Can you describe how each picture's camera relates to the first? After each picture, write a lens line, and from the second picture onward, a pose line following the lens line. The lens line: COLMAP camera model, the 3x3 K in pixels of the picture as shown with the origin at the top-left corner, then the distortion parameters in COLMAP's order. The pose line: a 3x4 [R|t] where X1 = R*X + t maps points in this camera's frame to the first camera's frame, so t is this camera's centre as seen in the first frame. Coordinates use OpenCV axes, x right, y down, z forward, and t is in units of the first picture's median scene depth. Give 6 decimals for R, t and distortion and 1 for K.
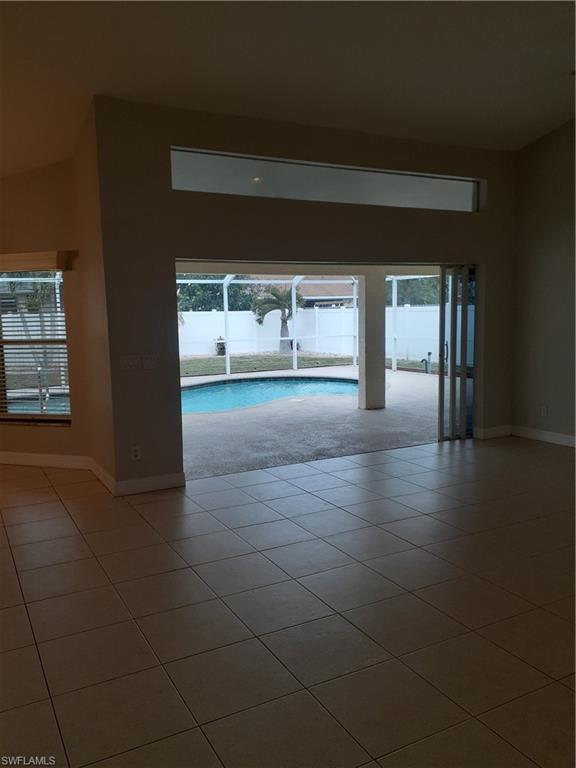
lens RADIAL K [[616.6, 0, 288.0], [0, 616.6, 384.0], [0, 0, 1]] dist [0.133533, -0.274009]
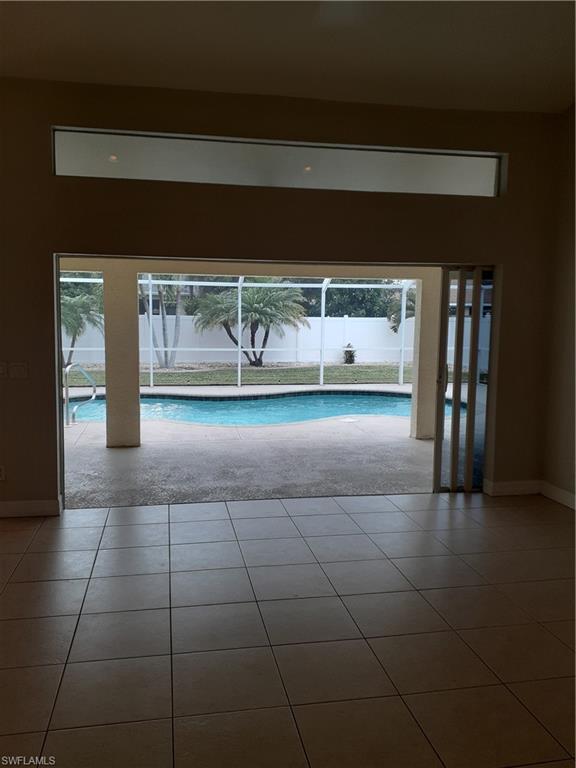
lens RADIAL K [[624.4, 0, 288.0], [0, 624.4, 384.0], [0, 0, 1]] dist [0.139039, -0.285902]
pose [[0.950451, 0.063750, -0.304269, 0.298029], [-0.066694, 0.997773, 0.000720, -0.030751], [0.303637, 0.019608, 0.952586, 0.187646]]
